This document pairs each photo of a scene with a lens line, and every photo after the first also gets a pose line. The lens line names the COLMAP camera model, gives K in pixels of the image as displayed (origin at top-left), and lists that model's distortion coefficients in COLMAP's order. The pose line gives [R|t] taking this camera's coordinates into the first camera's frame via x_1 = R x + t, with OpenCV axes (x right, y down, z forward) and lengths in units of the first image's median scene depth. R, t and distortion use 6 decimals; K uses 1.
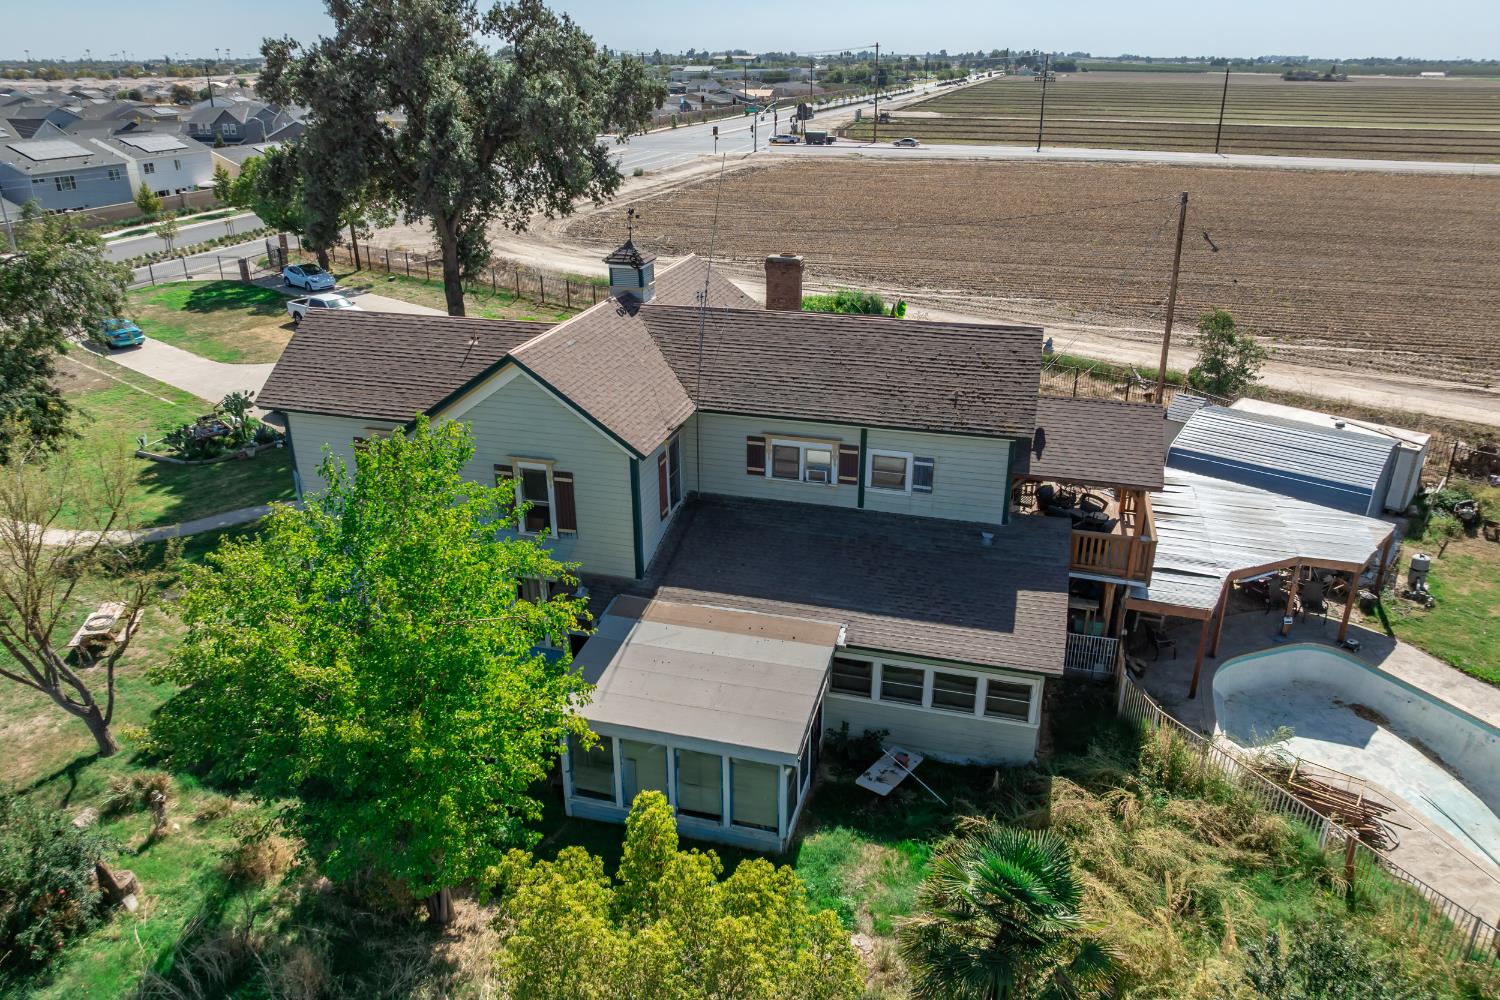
lens RADIAL K [[1095.8, 0, 750.0], [0, 1095.8, 500.0], [0, 0, 1]] dist [-0.048651, -0.003338]
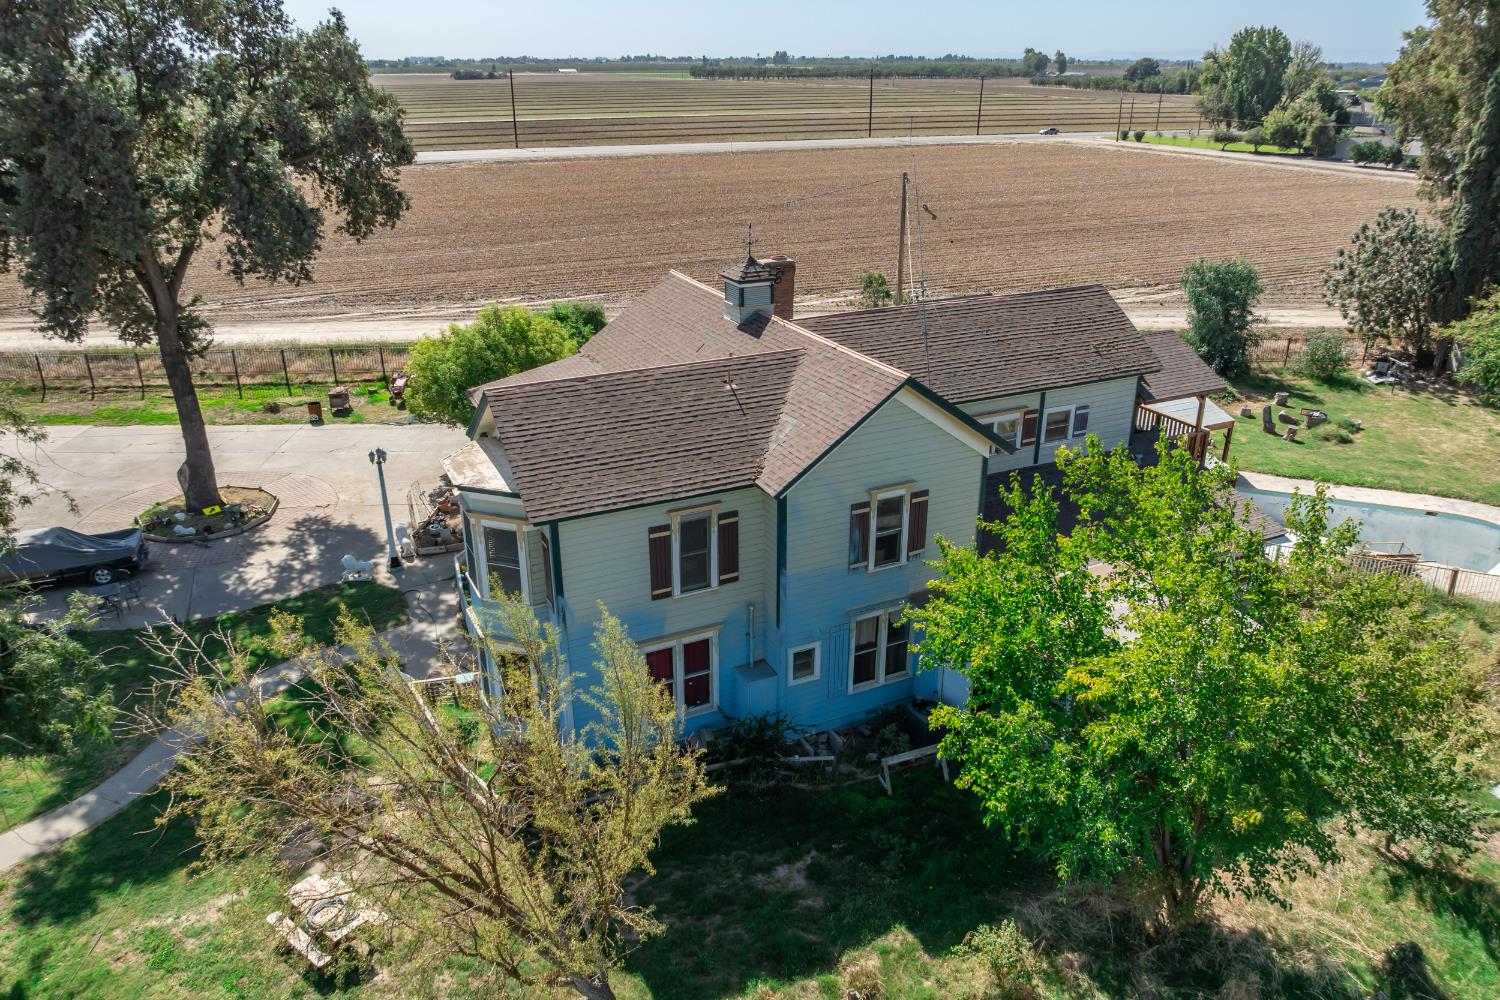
lens RADIAL K [[1053.7, 0, 750.0], [0, 1053.7, 500.0], [0, 0, 1]] dist [-0.005761, 0.000369]
pose [[0.738117, -0.253922, 0.625065, -0.348383], [0.249506, 0.963525, 0.096782, -0.058807], [-0.626841, 0.084522, 0.774549, 0.156340]]
